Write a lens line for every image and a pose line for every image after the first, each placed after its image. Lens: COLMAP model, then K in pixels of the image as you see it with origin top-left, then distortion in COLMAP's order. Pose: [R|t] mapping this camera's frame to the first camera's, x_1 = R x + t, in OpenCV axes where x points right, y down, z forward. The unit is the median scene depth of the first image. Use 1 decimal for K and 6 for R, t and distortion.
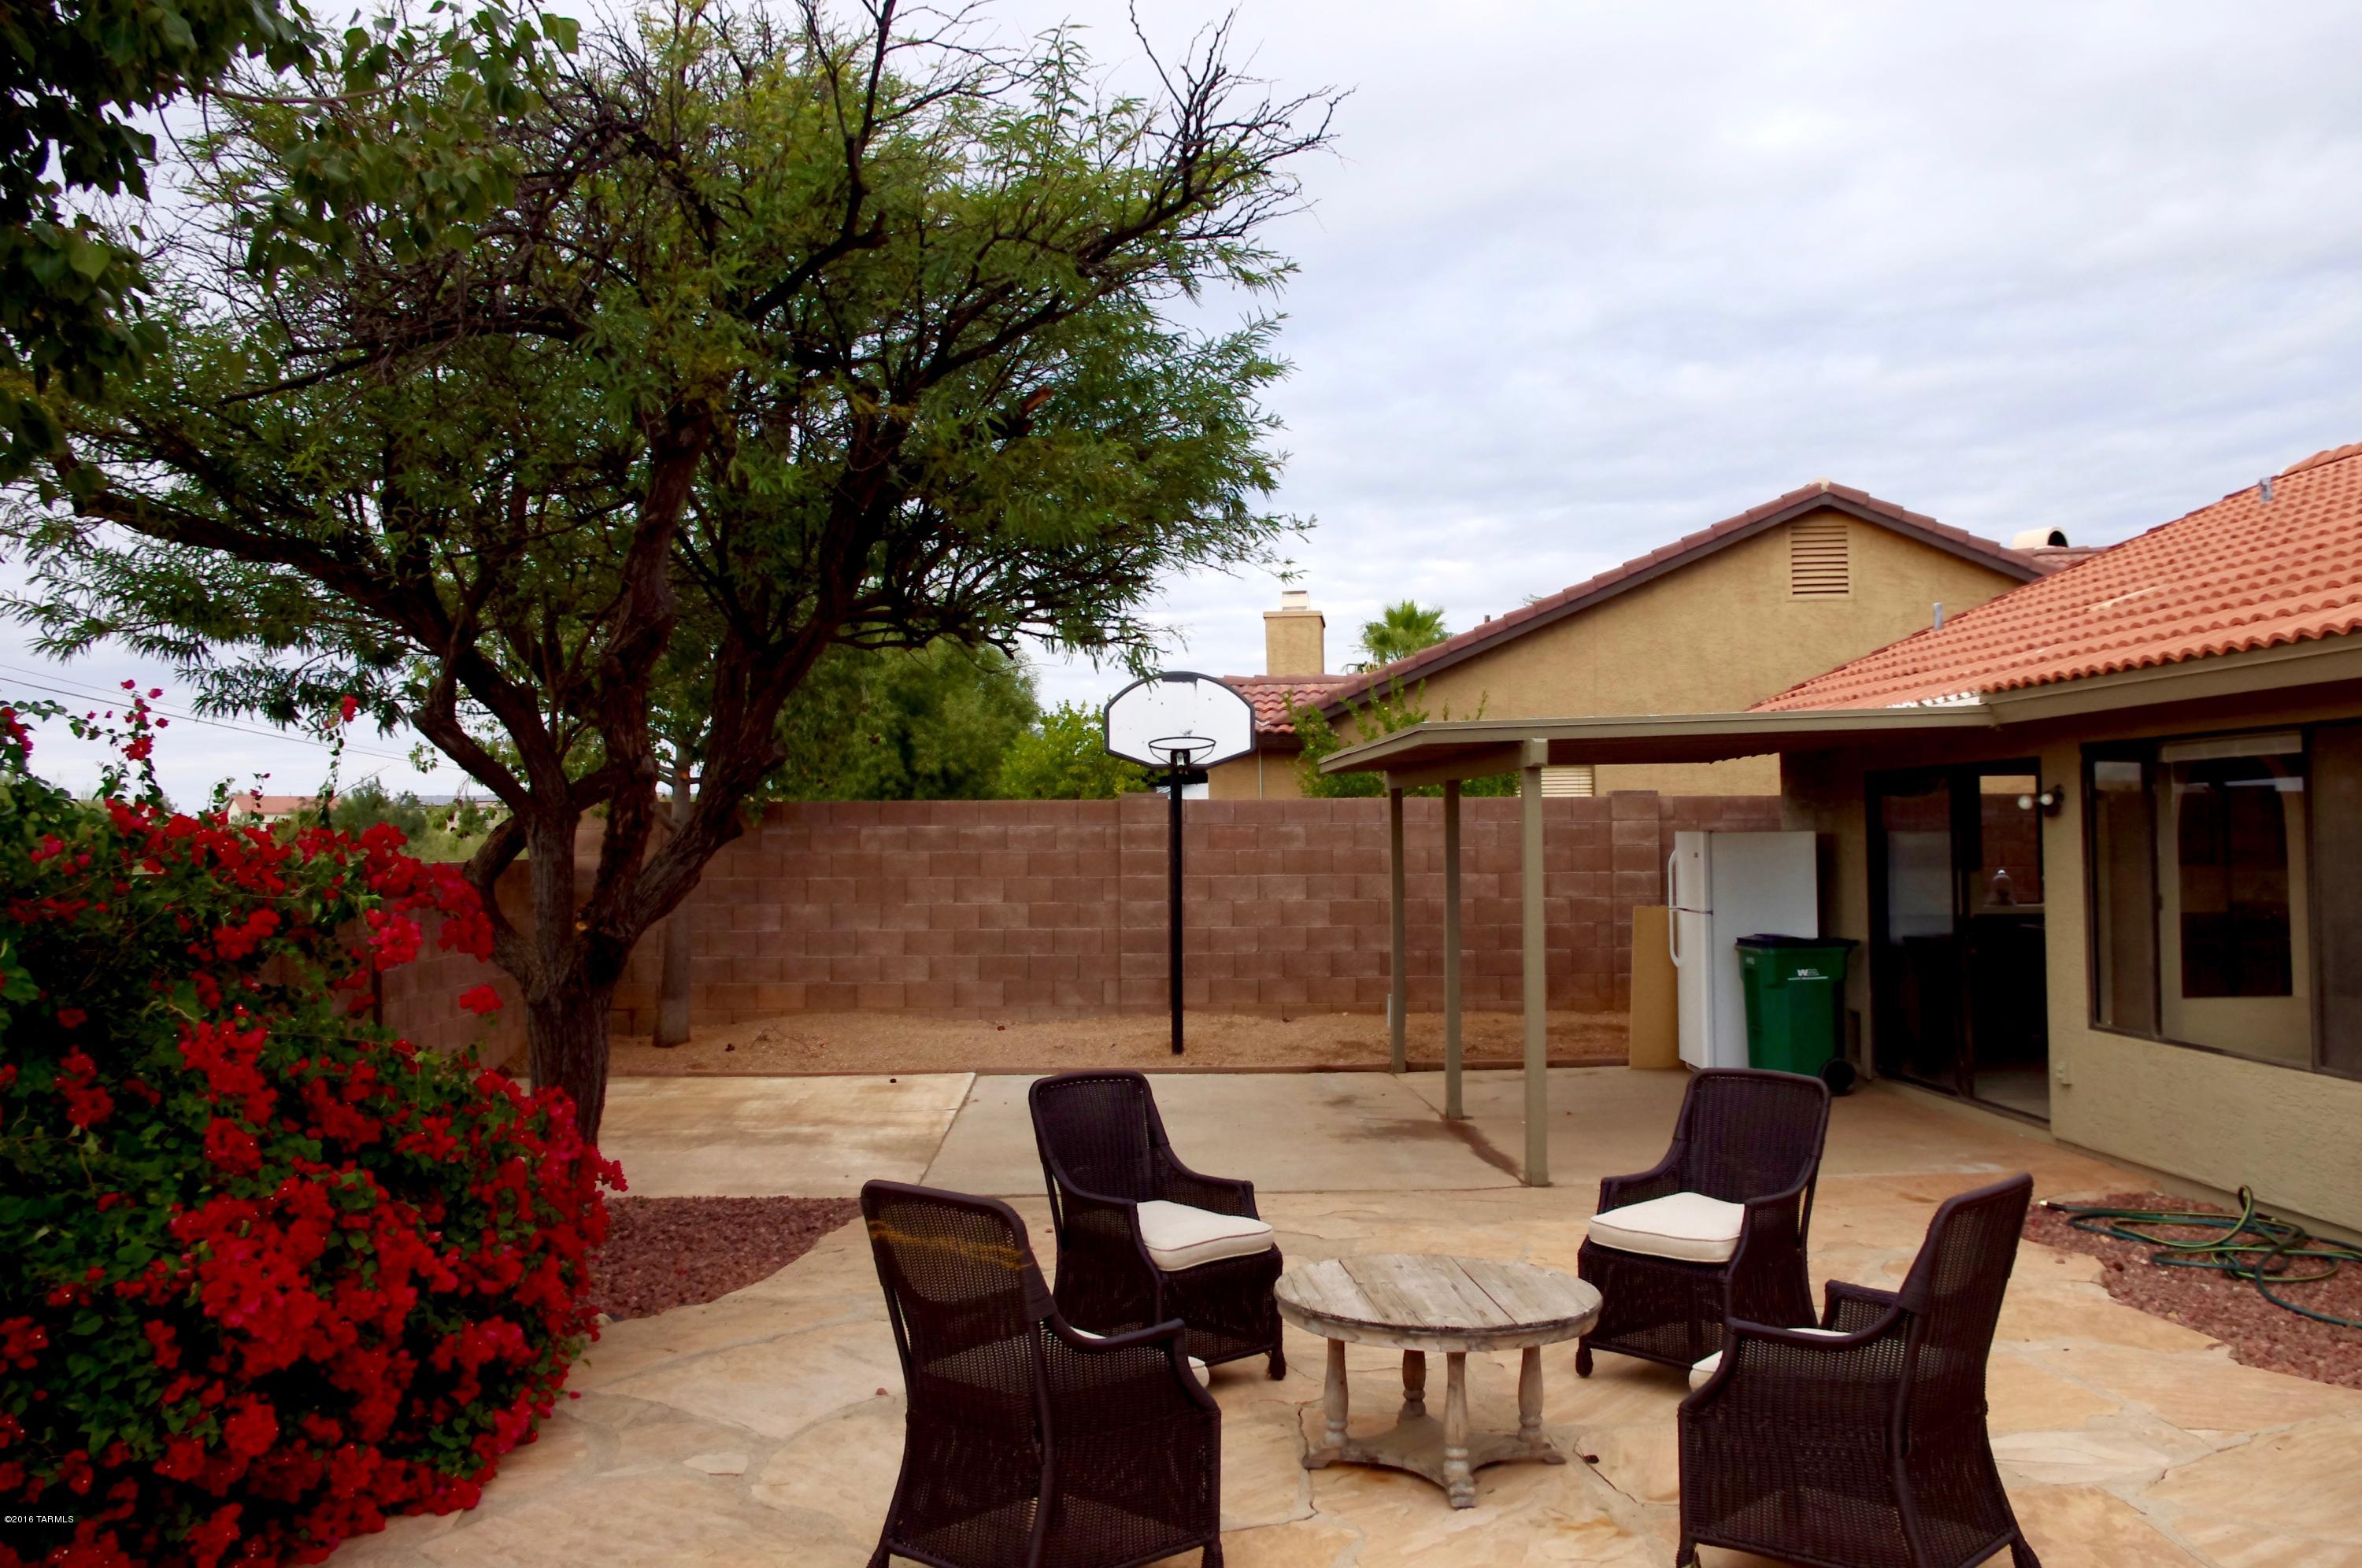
lens RADIAL K [[1856.6, 0, 1182.7], [0, 1856.6, 759.6], [0, 0, 1]] dist [-0.045358, 0.059027]
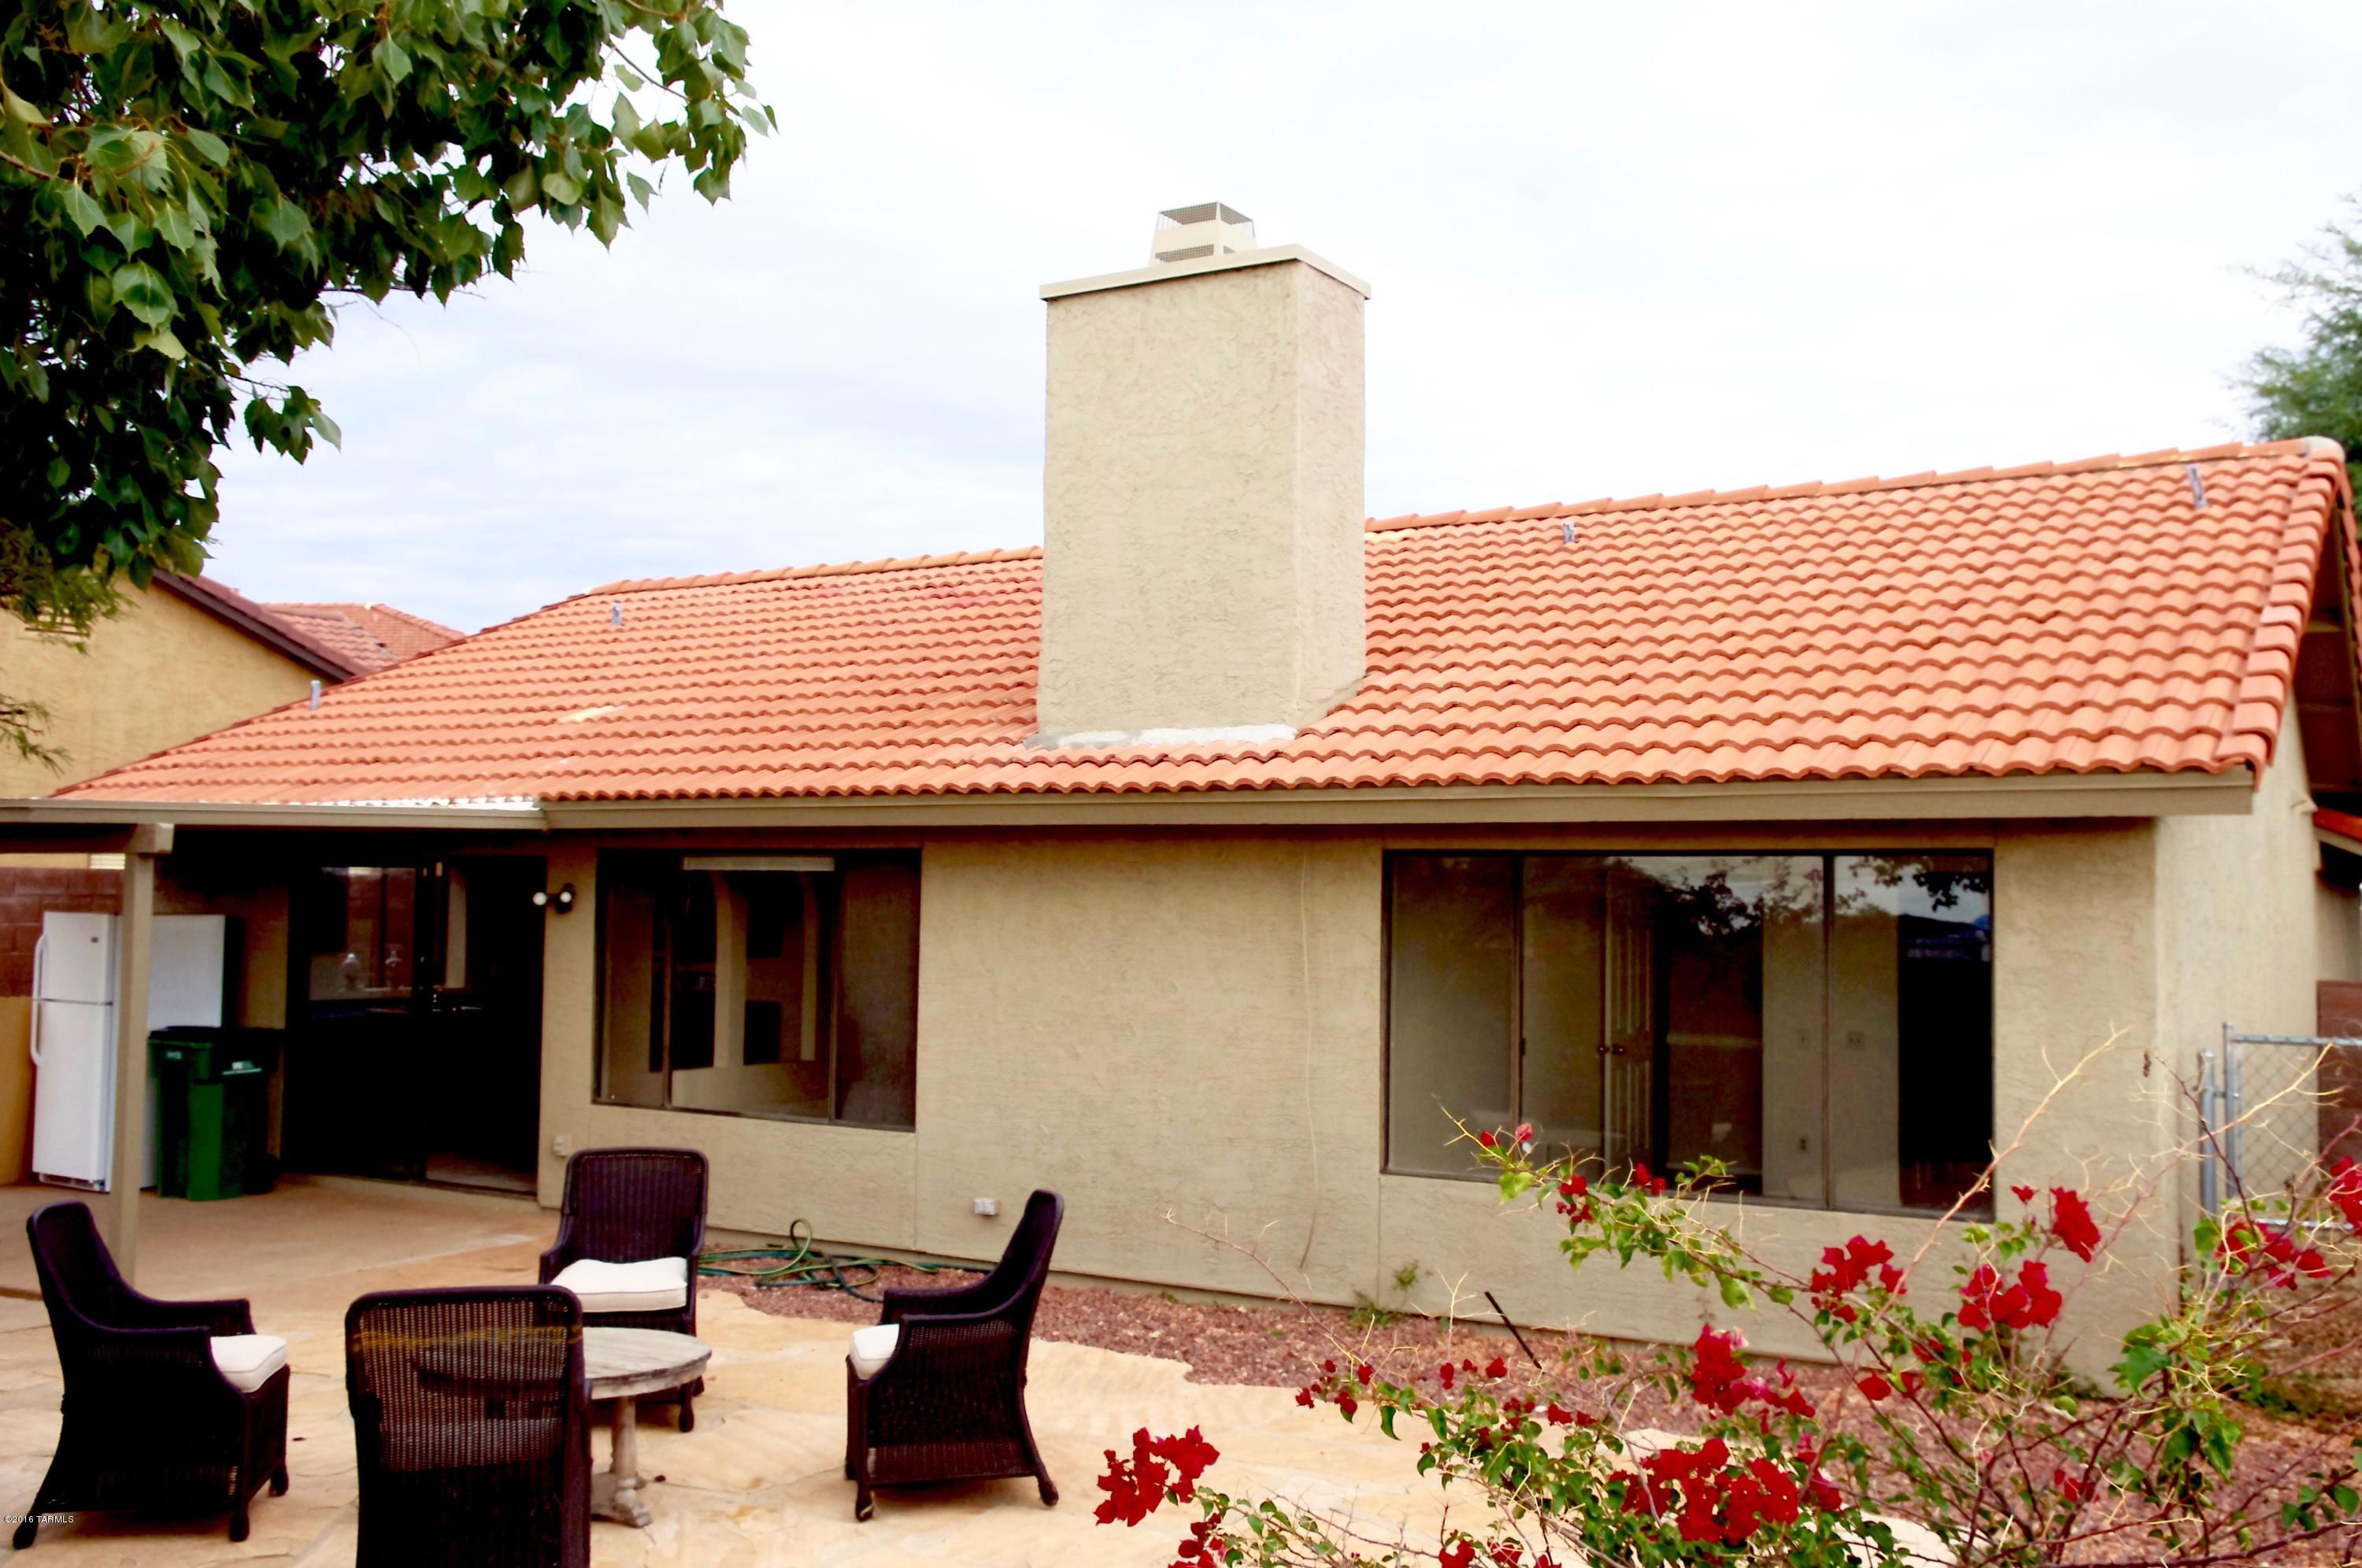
lens RADIAL K [[2149.5, 0, 1179.3], [0, 2149.5, 797.4], [0, 0, 1]] dist [-0.042823, 0.002588]
pose [[0.559693, 0.055778, 0.826821, -0.392409], [-0.052245, 0.998122, -0.031969, -0.016630], [-0.827052, -0.025304, 0.561556, -0.018991]]
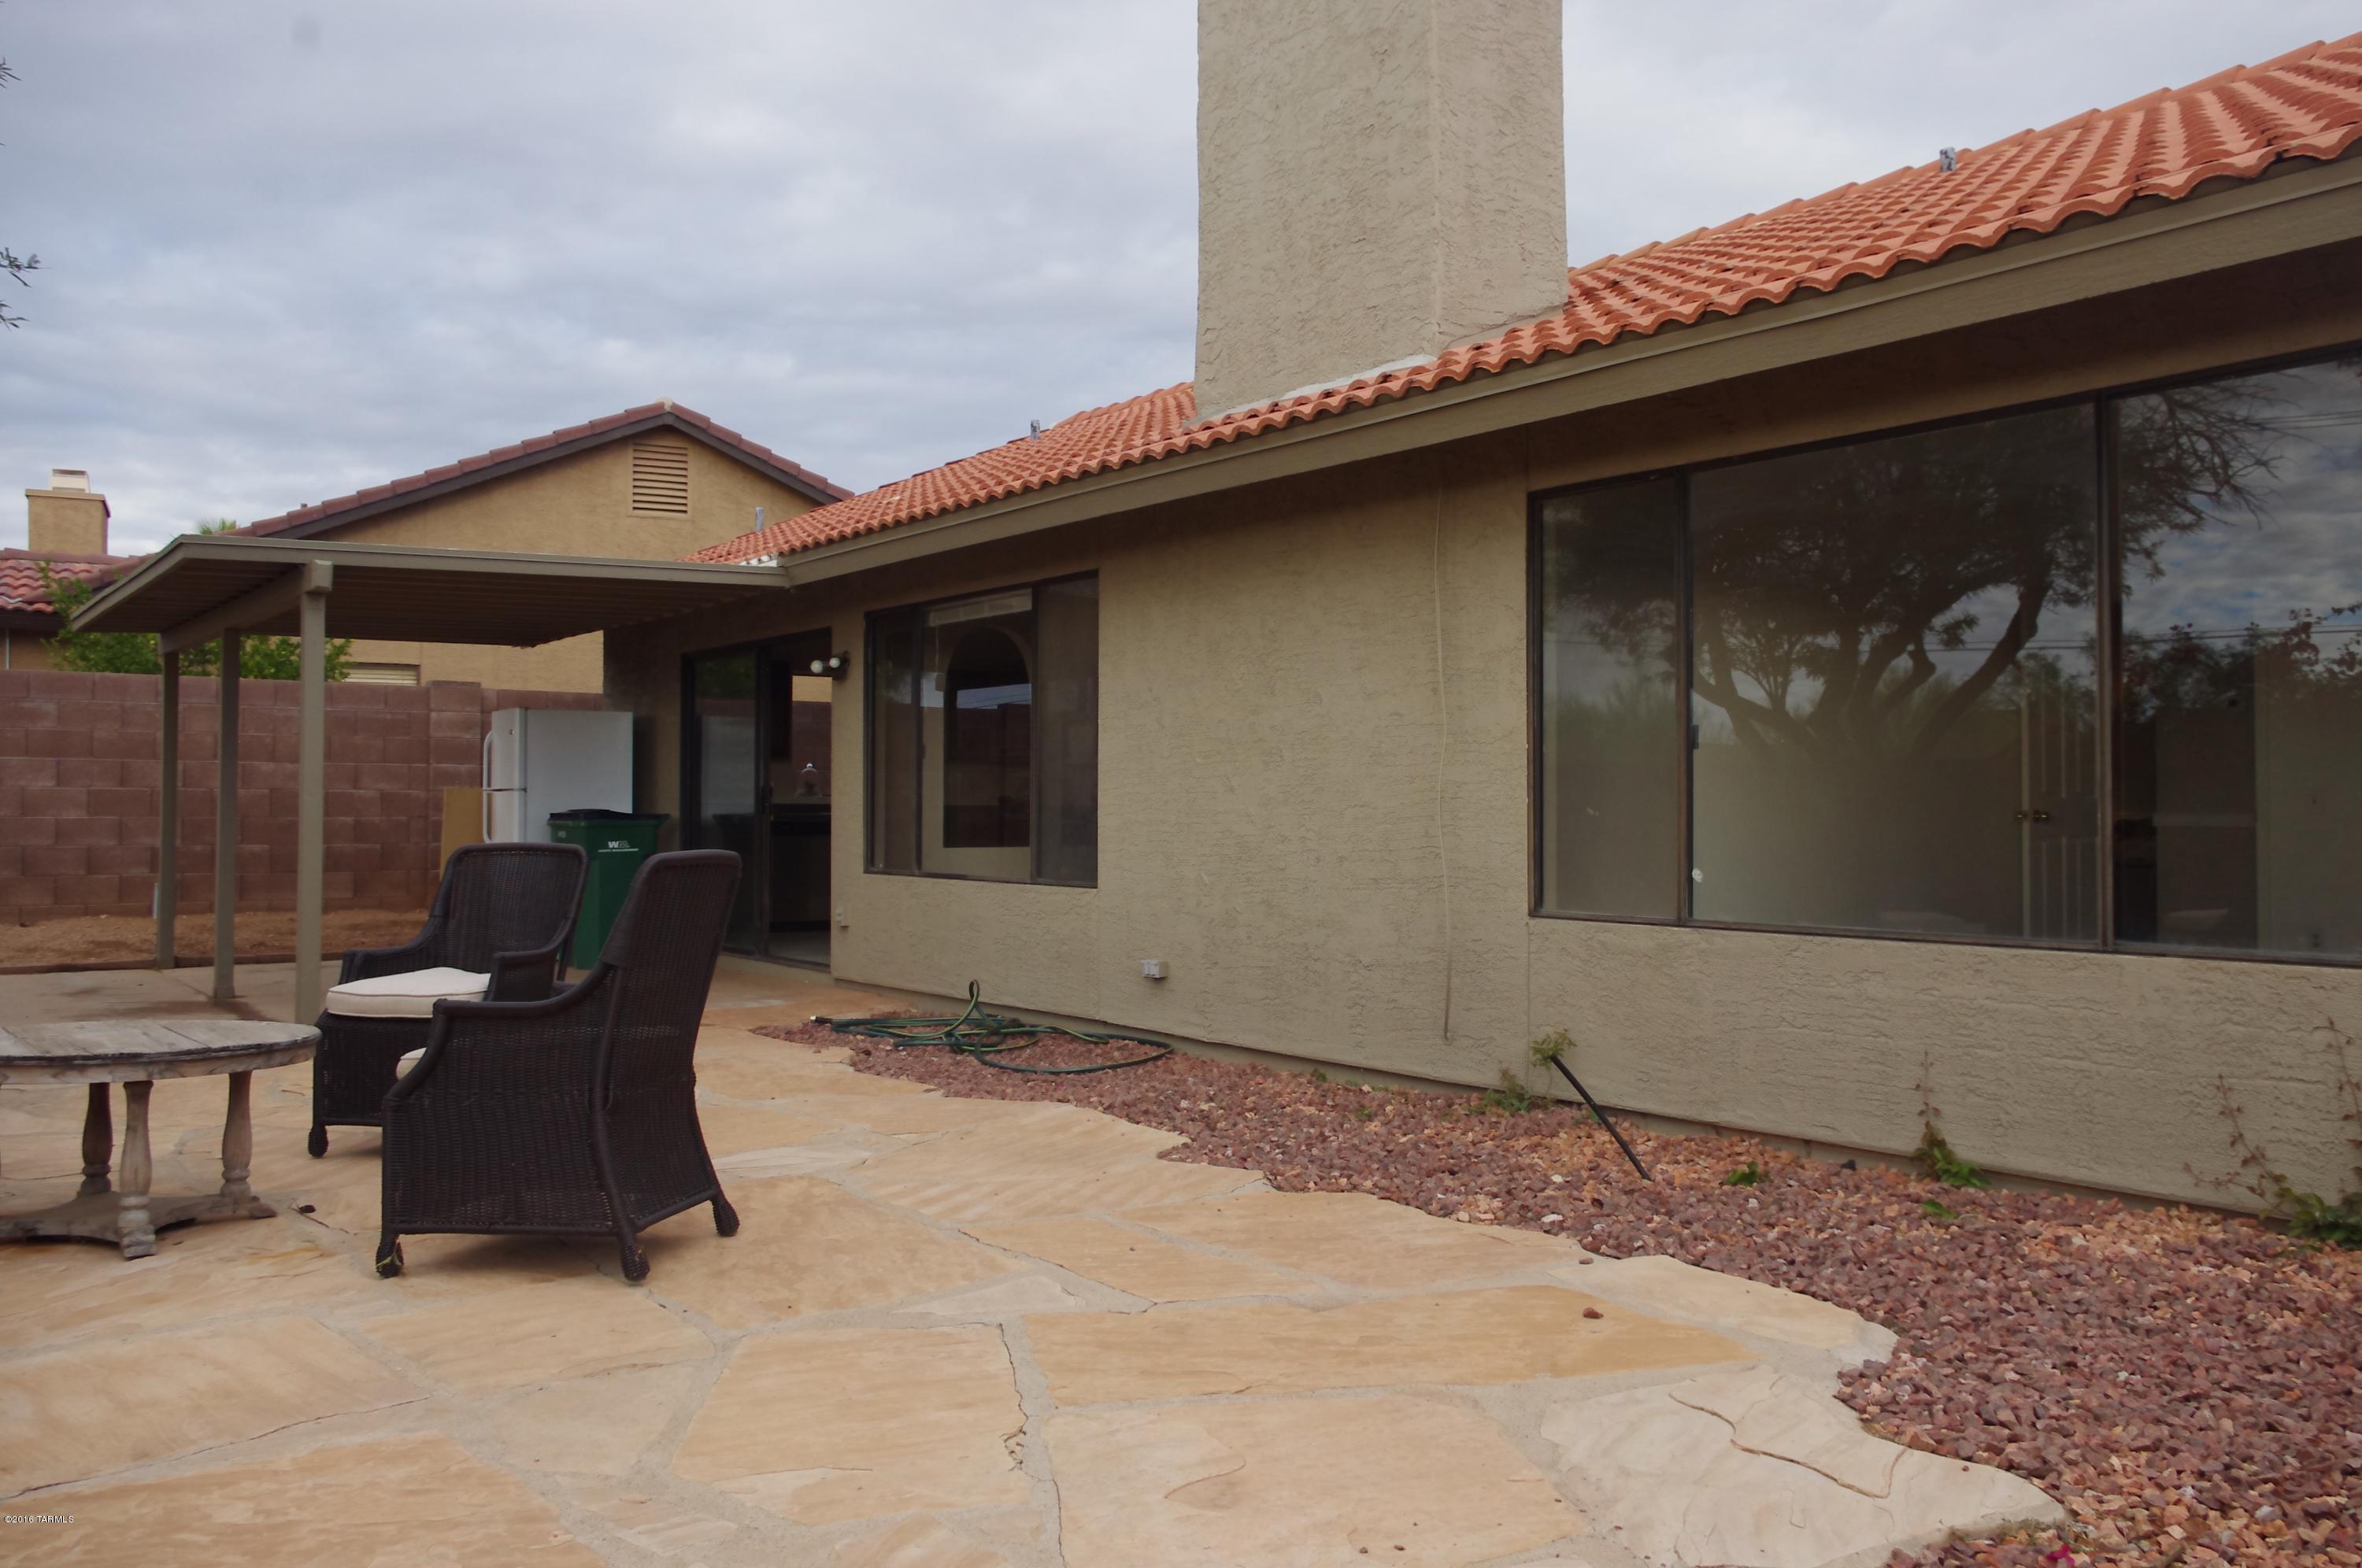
lens RADIAL K [[1856.6, 0, 1182.7], [0, 1856.6, 759.6], [0, 0, 1]] dist [-0.045358, 0.059027]
pose [[0.827047, 0.022579, 0.561678, 0.029797], [-0.030764, 0.999514, 0.005120, 0.067346], [-0.561290, -0.021514, 0.827340, -0.012467]]
